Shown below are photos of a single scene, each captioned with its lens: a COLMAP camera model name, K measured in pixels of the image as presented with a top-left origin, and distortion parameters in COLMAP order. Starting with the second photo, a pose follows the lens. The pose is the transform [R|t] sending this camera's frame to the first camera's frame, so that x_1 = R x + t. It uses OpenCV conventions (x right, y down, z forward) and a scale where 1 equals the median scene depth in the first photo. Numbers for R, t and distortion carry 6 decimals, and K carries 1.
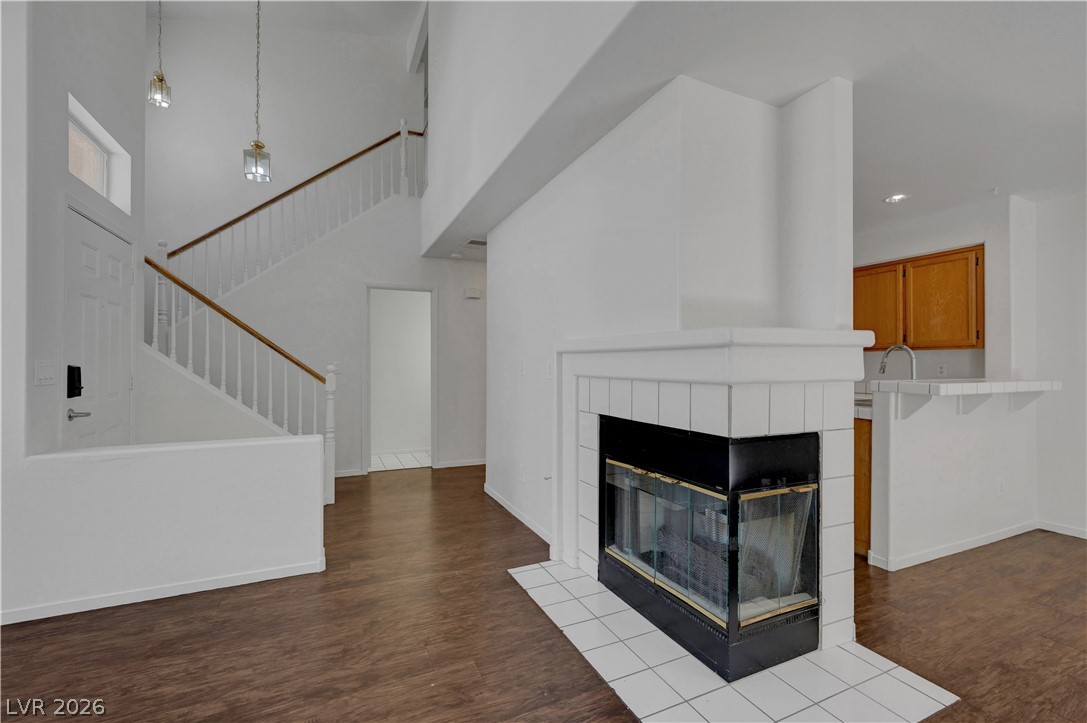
lens RADIAL K [[472.6, 0, 548.8], [0, 472.6, 363.5], [0, 0, 1]] dist [0.003056, -0.001252]
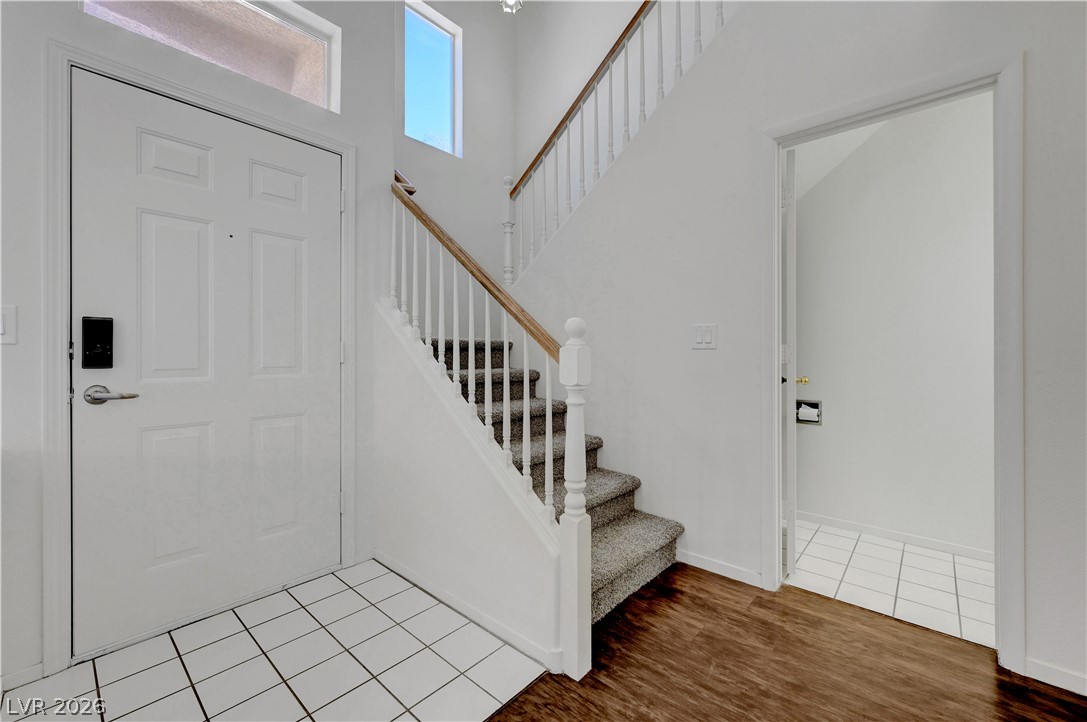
lens RADIAL K [[437.3, 0, 548.3], [0, 437.3, 352.5], [0, 0, 1]] dist [-0.001340, 0.000492]
pose [[0.404256, -0.004119, -0.914636, -0.171429], [0.000142, 0.999990, -0.004440, 0.040353], [0.914646, 0.001665, 0.404253, 1.001141]]
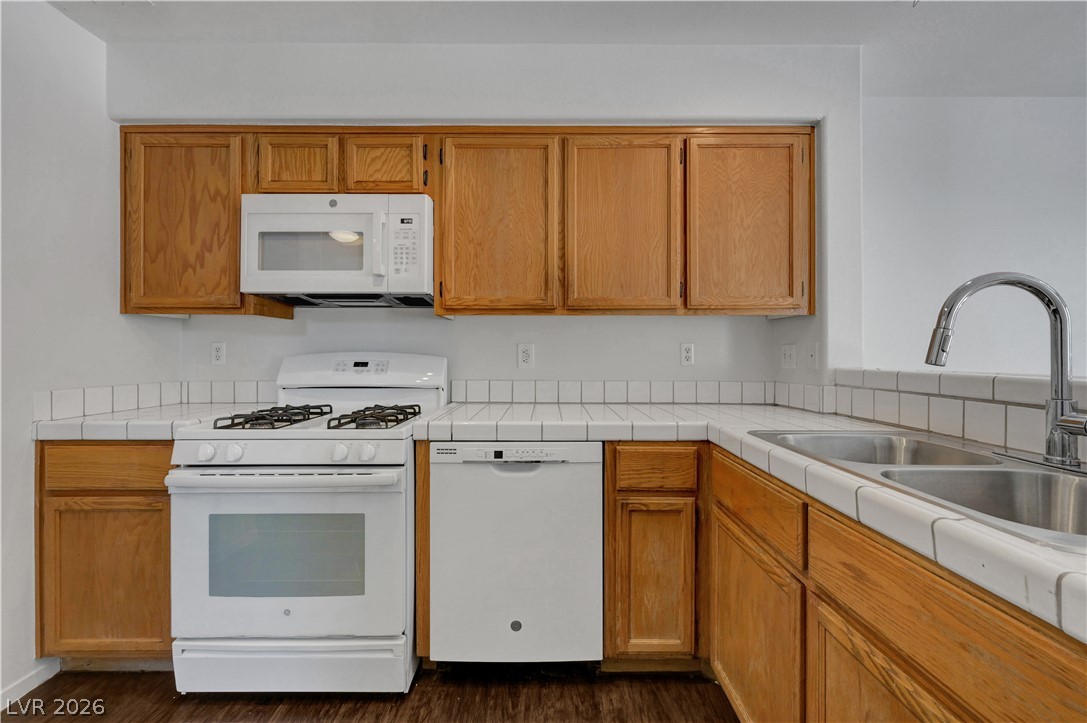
lens RADIAL K [[437.3, 0, 550.4], [0, 437.3, 352.8], [0, 0, 1]] dist [-0.001340, 0.000492]
pose [[0.416121, 0.002217, 0.909307, 0.342594], [-0.001661, 0.999997, -0.001678, 0.015327], [-0.909308, -0.000812, 0.416123, 1.118048]]
